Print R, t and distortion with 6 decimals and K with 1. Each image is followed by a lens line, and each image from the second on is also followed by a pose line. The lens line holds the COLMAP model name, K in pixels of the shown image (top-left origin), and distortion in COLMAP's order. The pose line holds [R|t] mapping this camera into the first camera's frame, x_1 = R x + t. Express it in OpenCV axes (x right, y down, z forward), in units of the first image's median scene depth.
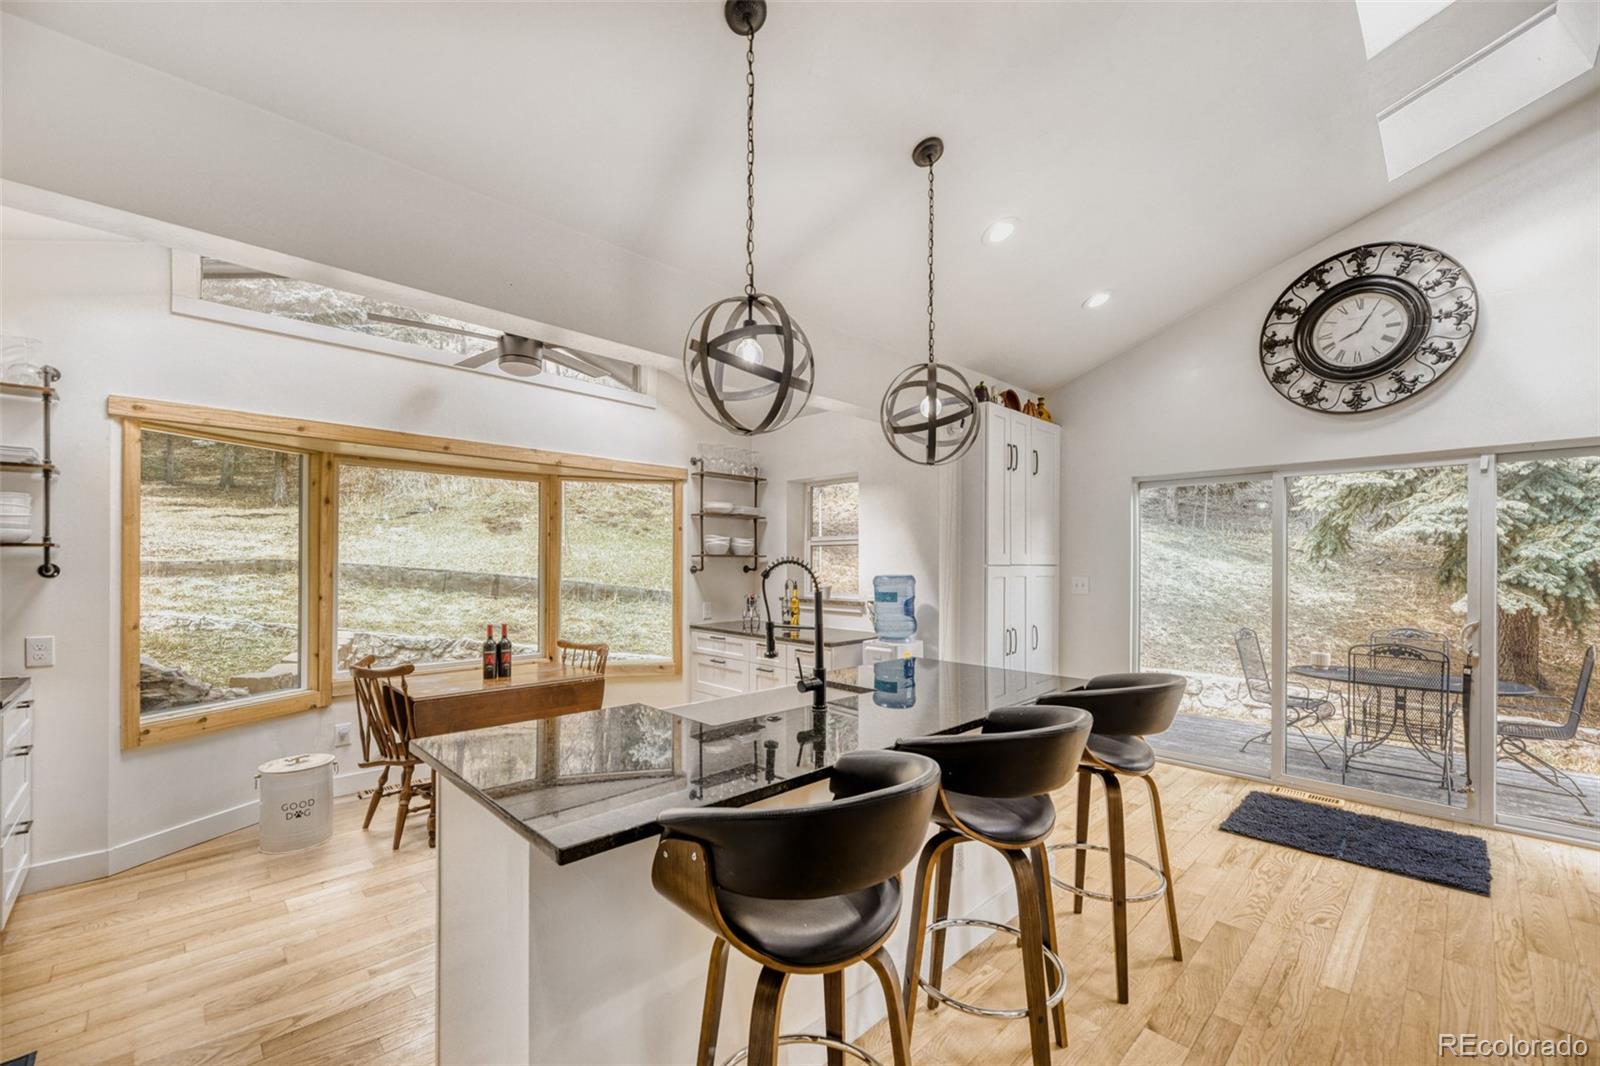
lens RADIAL K [[640.8, 0, 798.0], [0, 640.8, 561.3], [0, 0, 1]] dist [-0.001184, -0.001011]
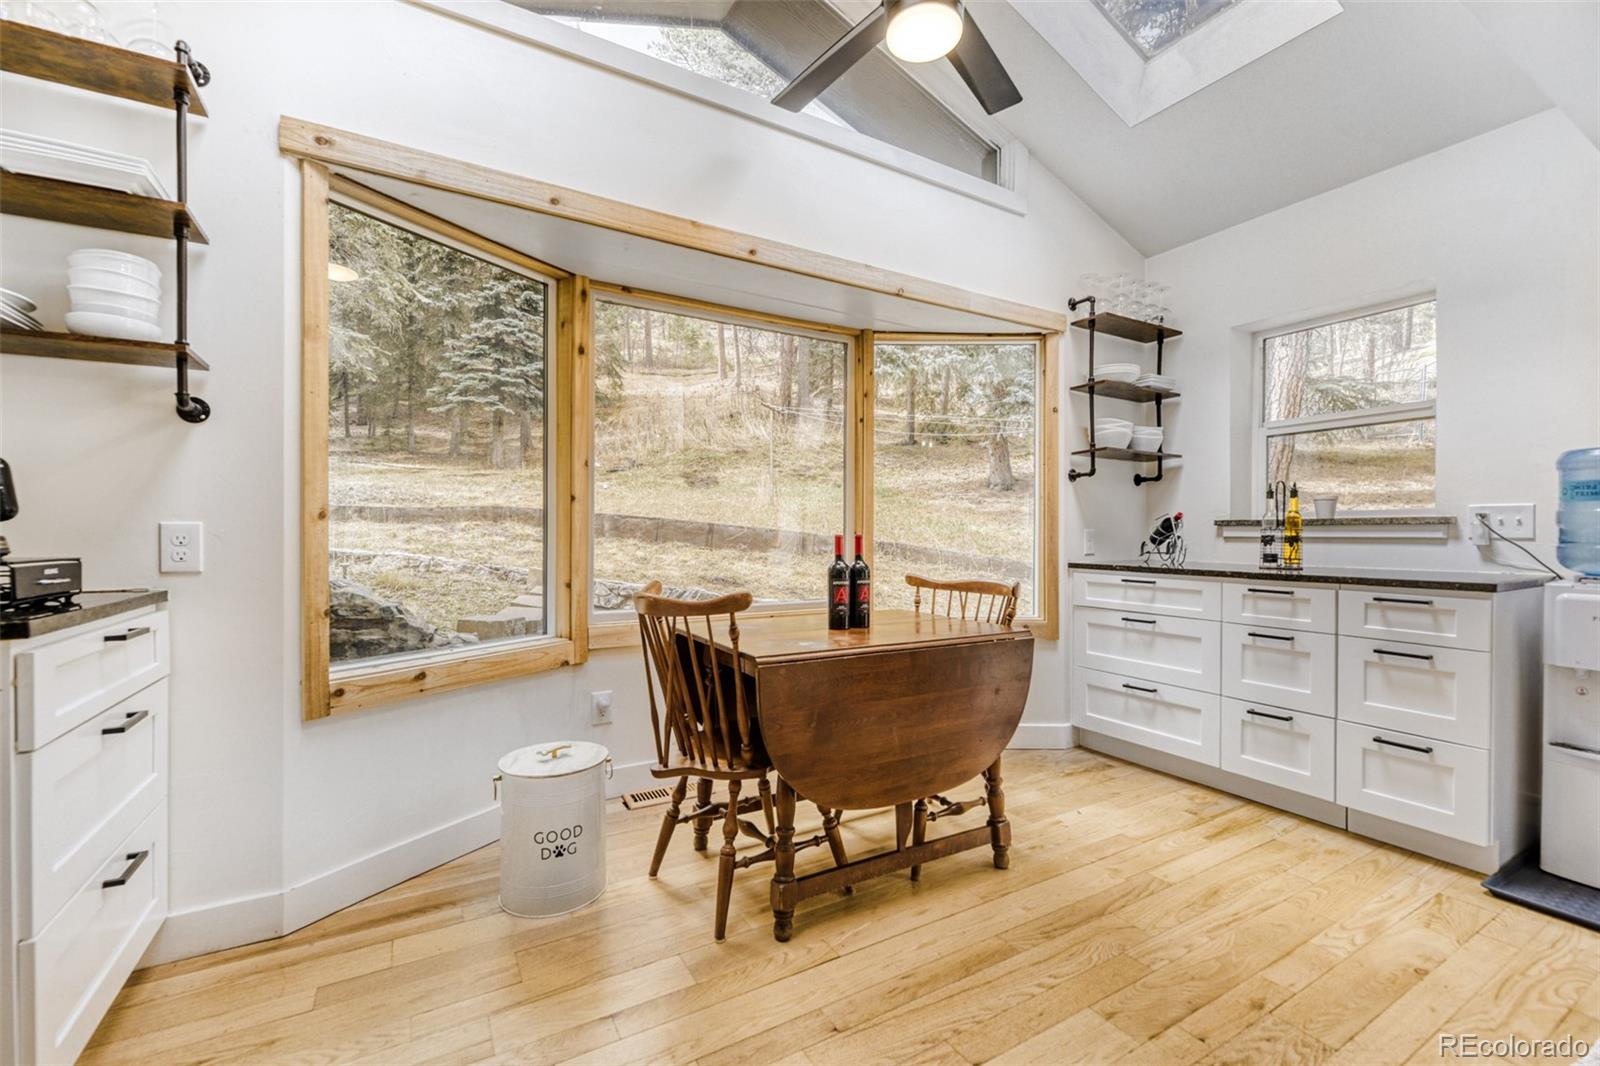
lens RADIAL K [[663.6, 0, 792.6], [0, 663.6, 534.2], [0, 0, 1]] dist [0.001431, -0.000083]
pose [[0.966759, -0.000719, -0.255690, -0.333930], [0.001702, 0.999992, 0.003625, 0.086766], [0.255685, -0.003940, 0.966752, 0.376718]]
